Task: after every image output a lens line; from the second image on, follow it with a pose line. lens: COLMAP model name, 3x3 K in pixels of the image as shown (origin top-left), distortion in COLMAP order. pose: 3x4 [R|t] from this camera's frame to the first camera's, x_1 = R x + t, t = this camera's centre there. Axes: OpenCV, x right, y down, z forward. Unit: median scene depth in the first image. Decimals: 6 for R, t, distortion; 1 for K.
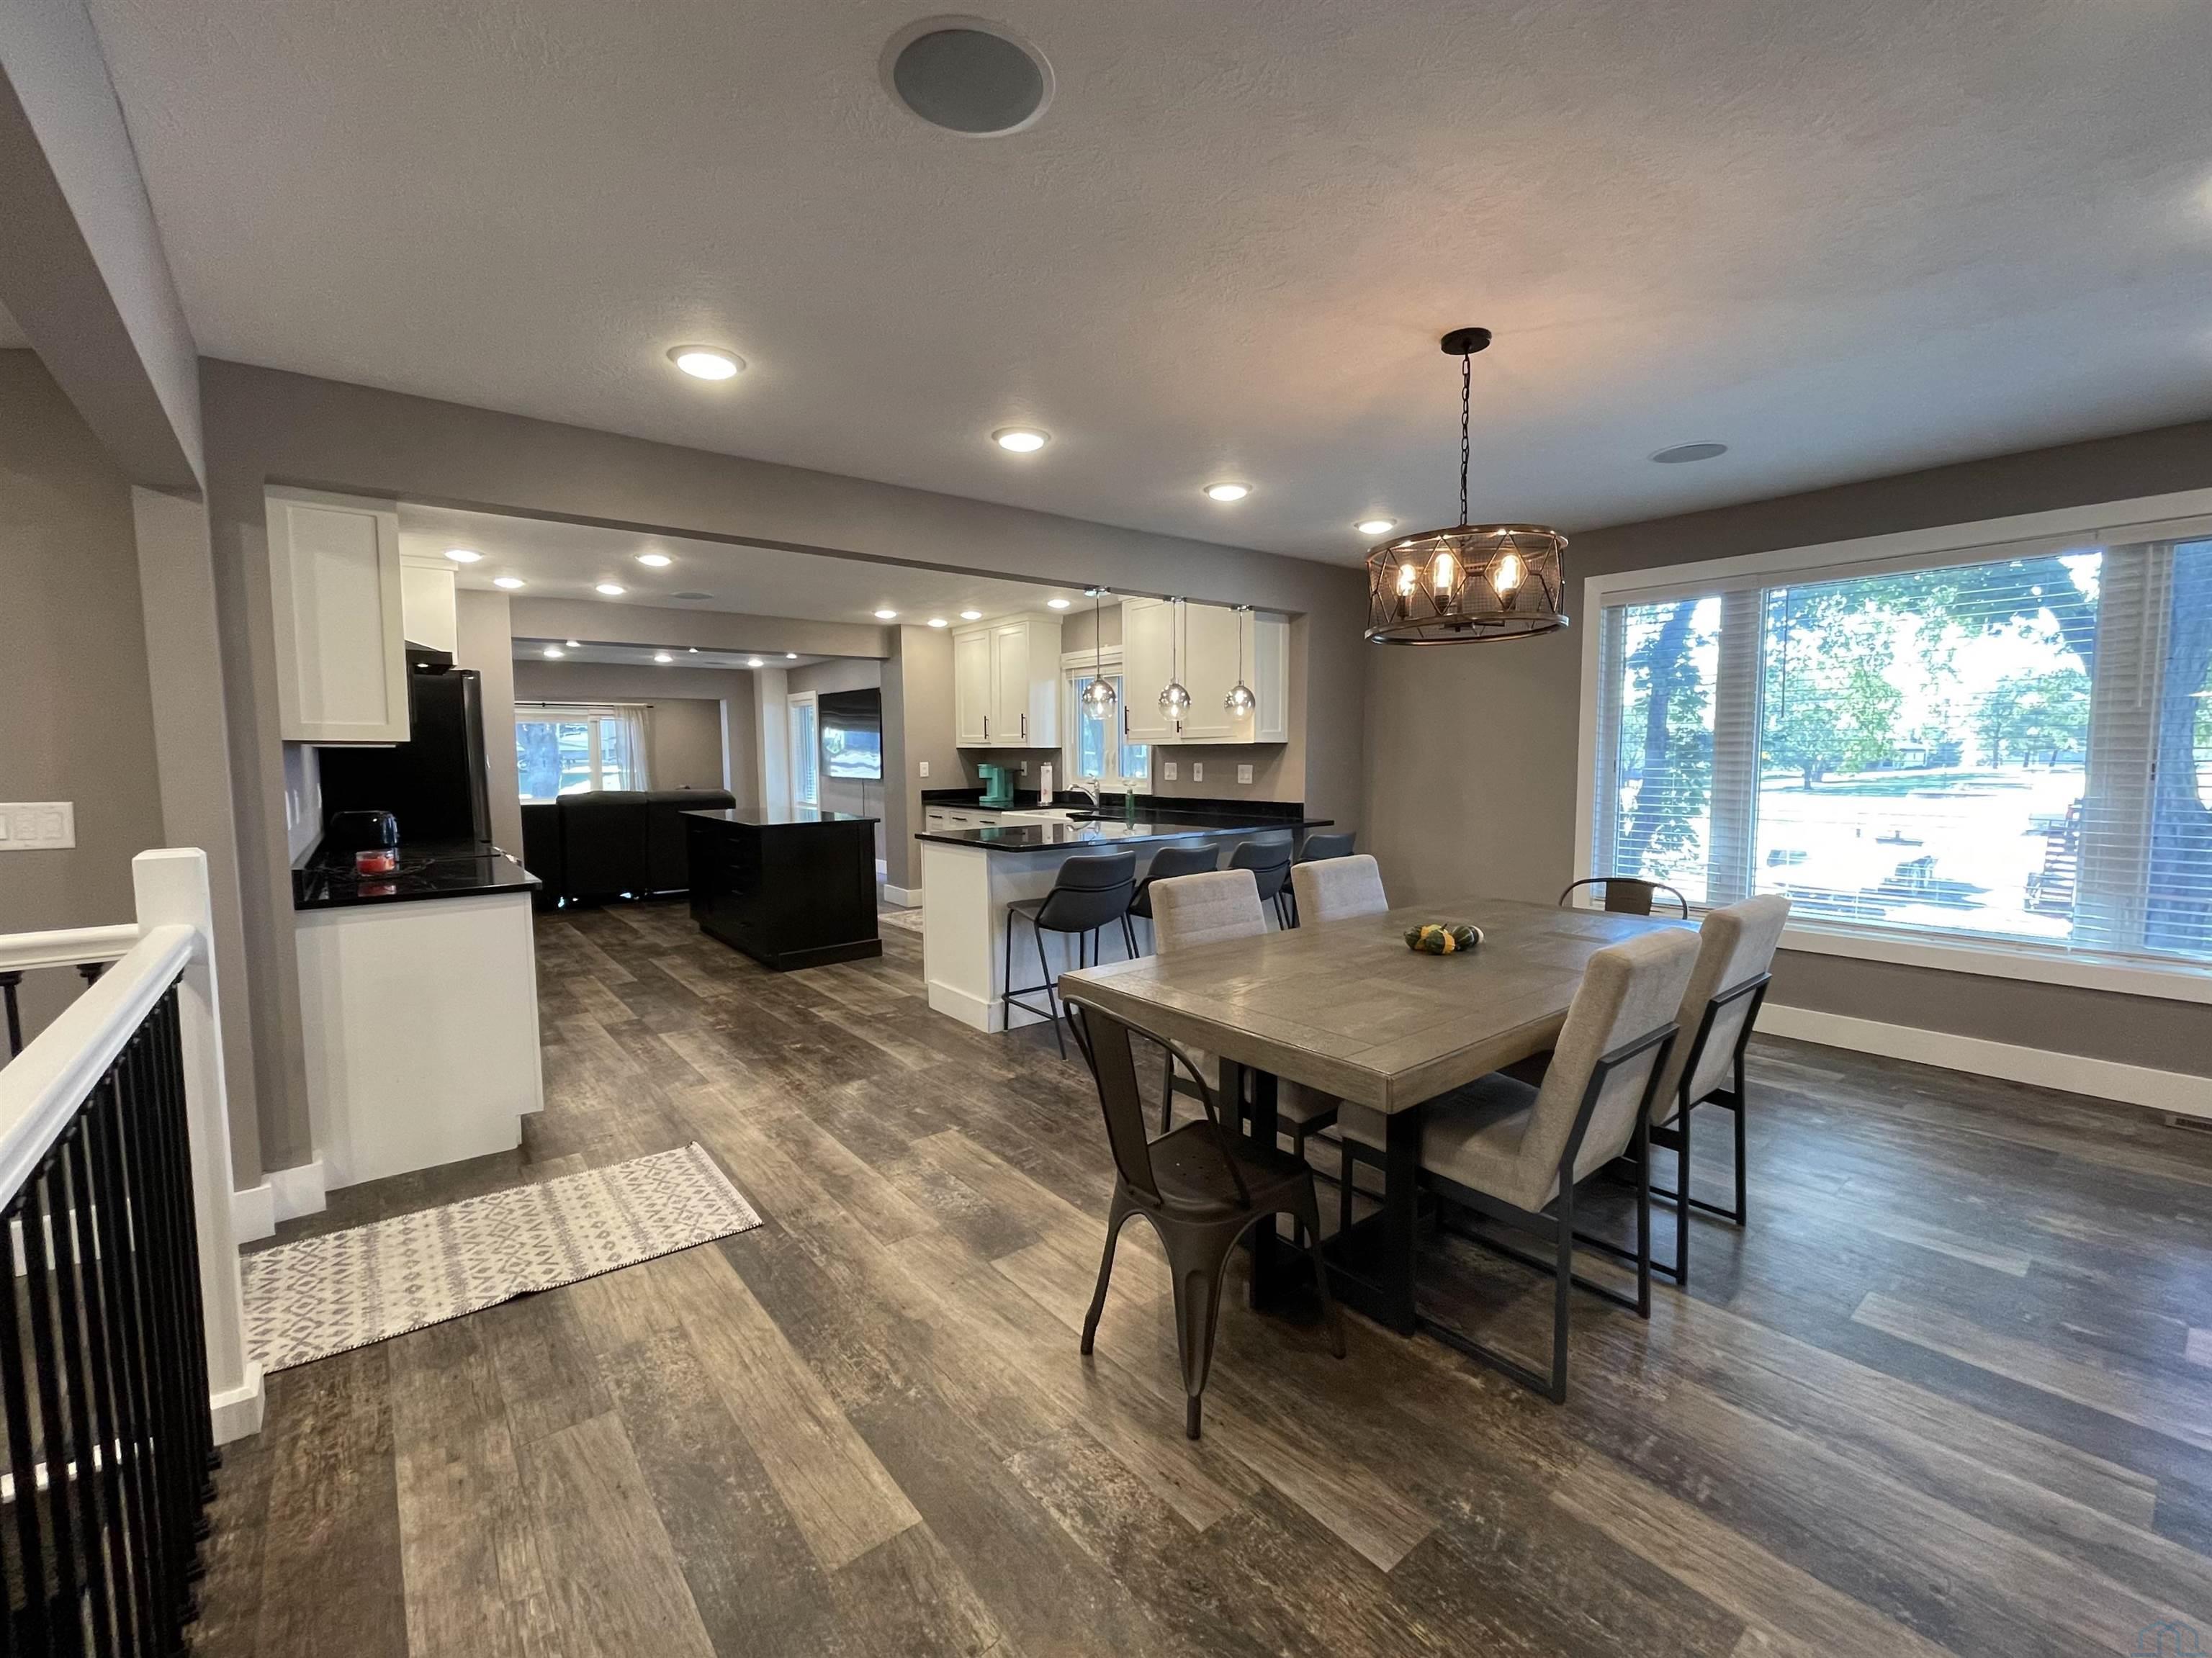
lens RADIAL K [[929.0, 0, 1106.3], [0, 929.0, 829.4], [0, 0, 1]] dist [0.000589, 0.000120]
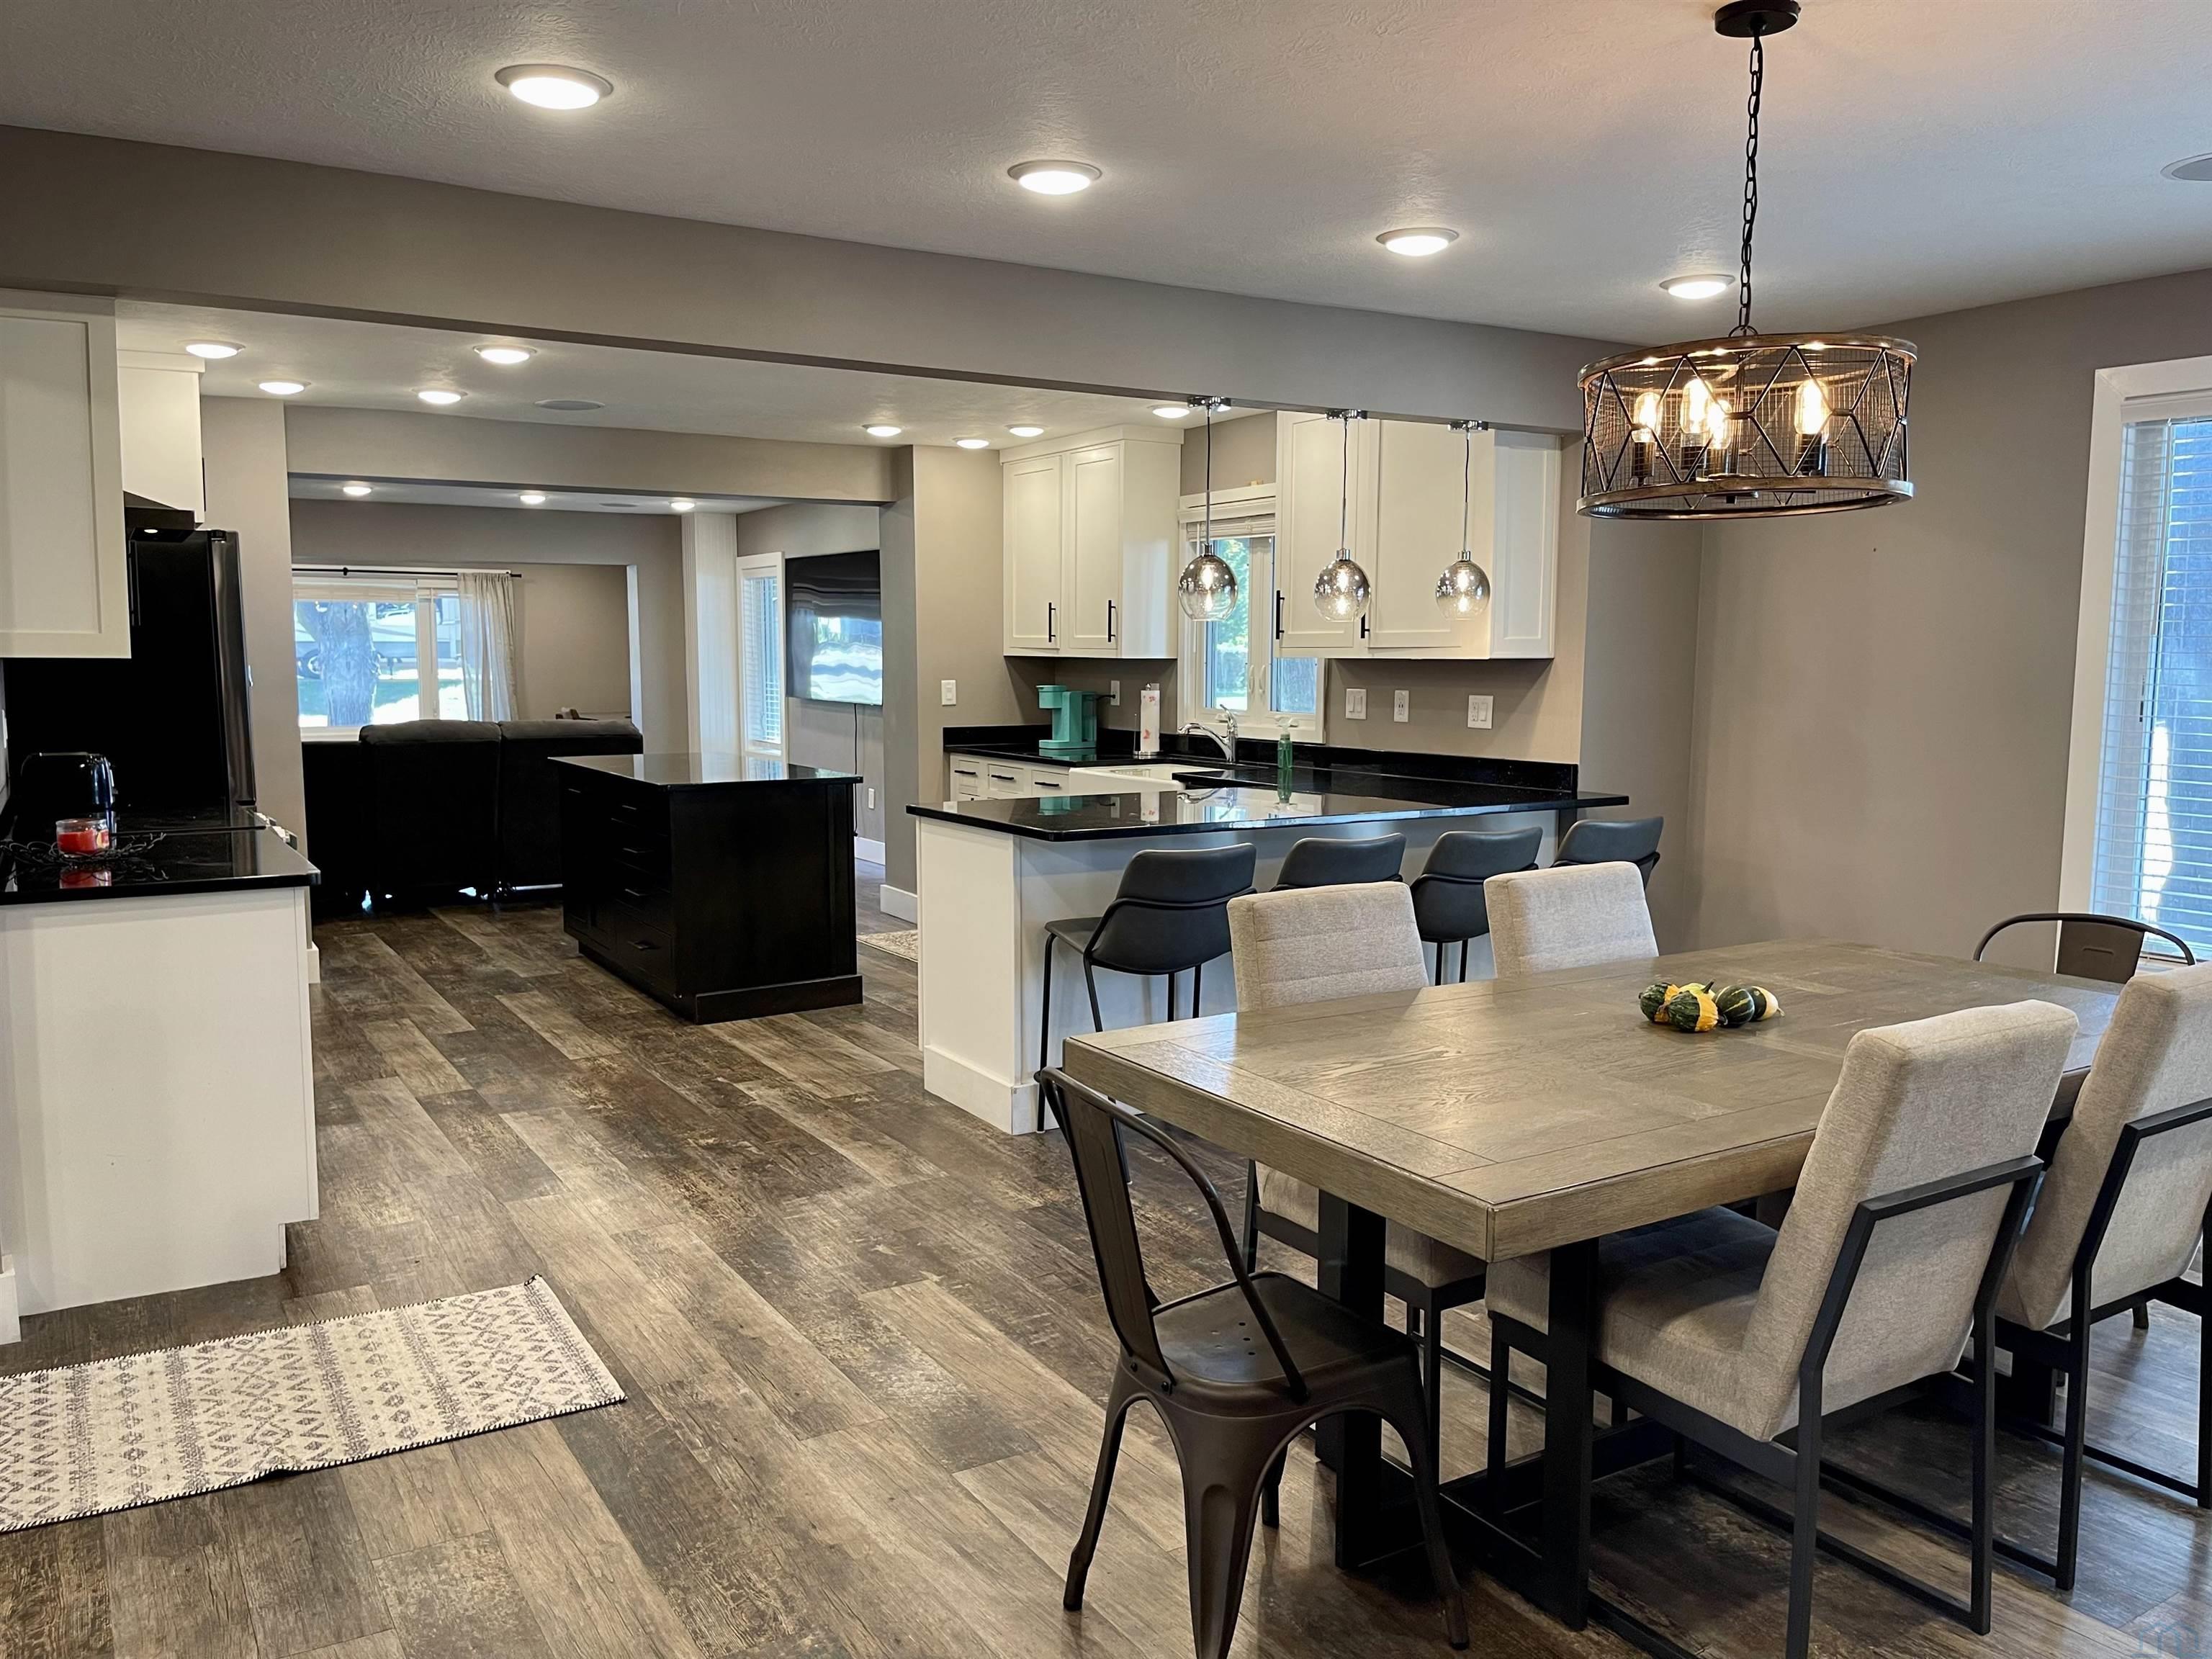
lens RADIAL K [[1657.5, 0, 1107.6], [0, 1657.5, 838.9], [0, 0, 1]] dist [0.078648, -0.103963]
pose [[0.992688, 0.023550, -0.118388, 0.077477], [-0.020081, 0.999336, 0.030406, -0.013062], [0.119026, -0.027806, 0.992502, -0.098766]]
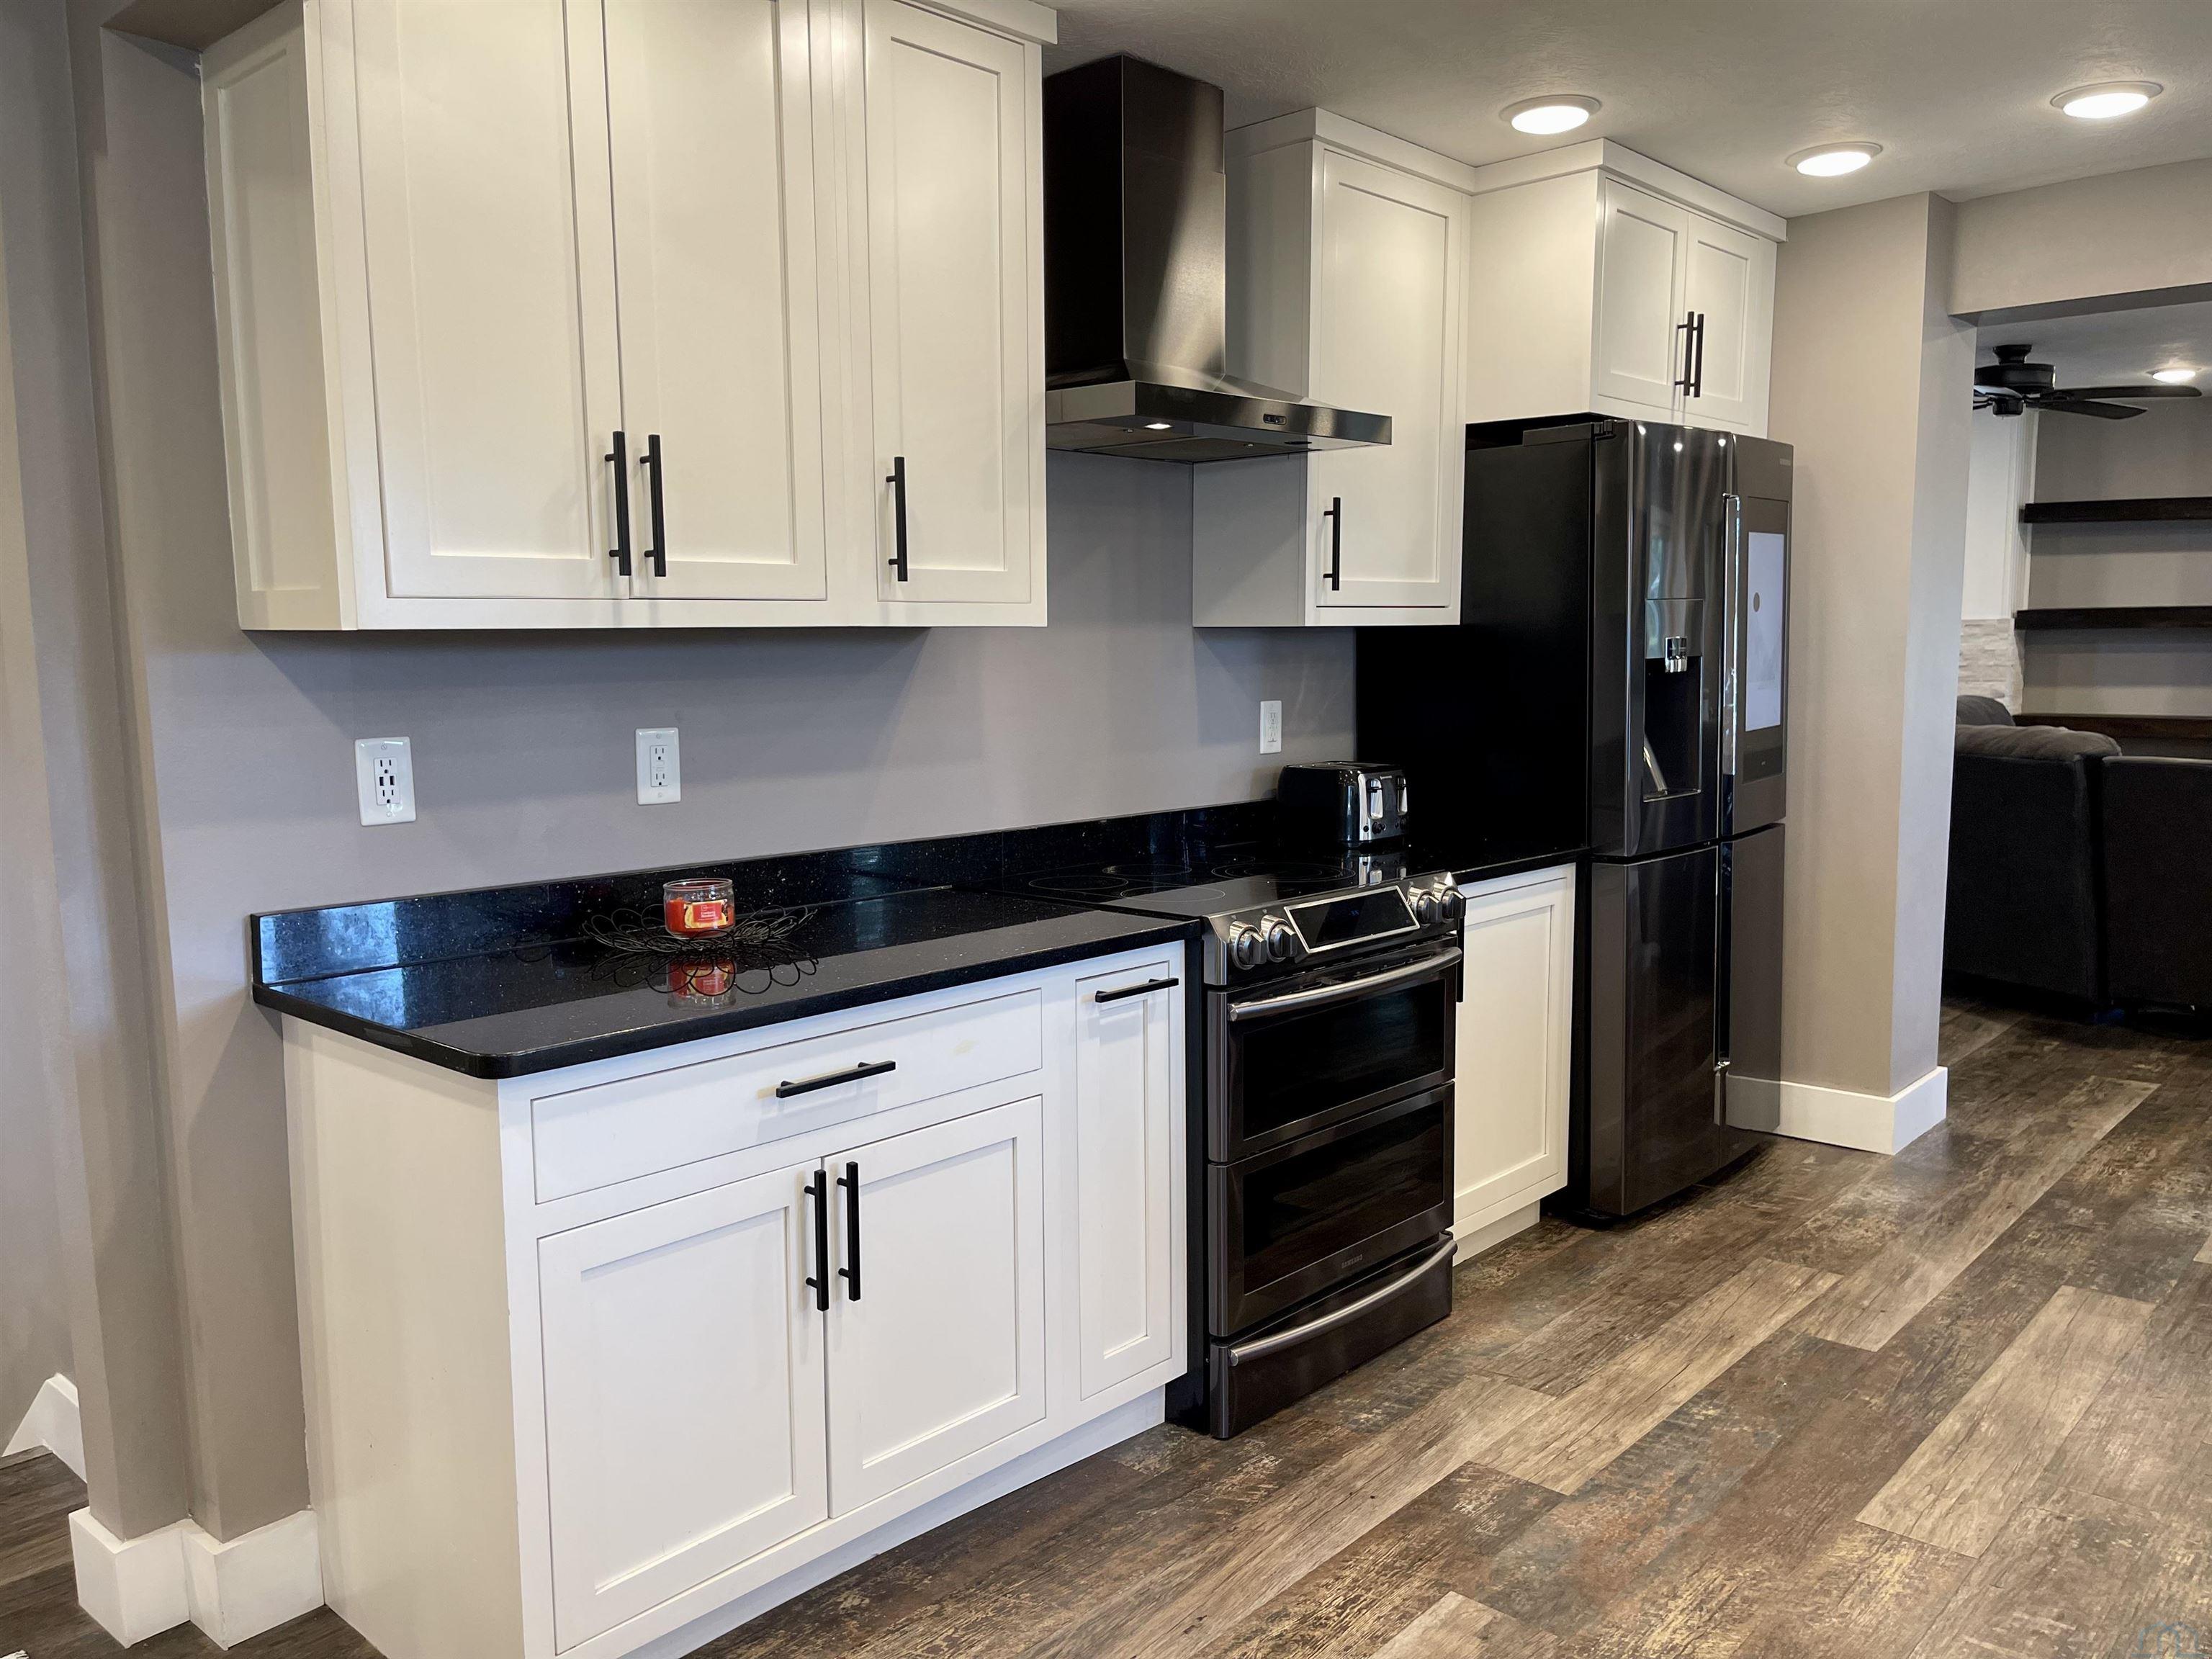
lens RADIAL K [[1733.0, 0, 1107.7], [0, 1733.0, 836.9], [0, 0, 1]] dist [0.001396, 0.000626]
pose [[0.156854, 0.117149, -0.980649, -0.026000], [-0.073605, 0.991565, 0.106680, -0.071486], [0.984875, 0.055448, 0.164154, 1.117622]]
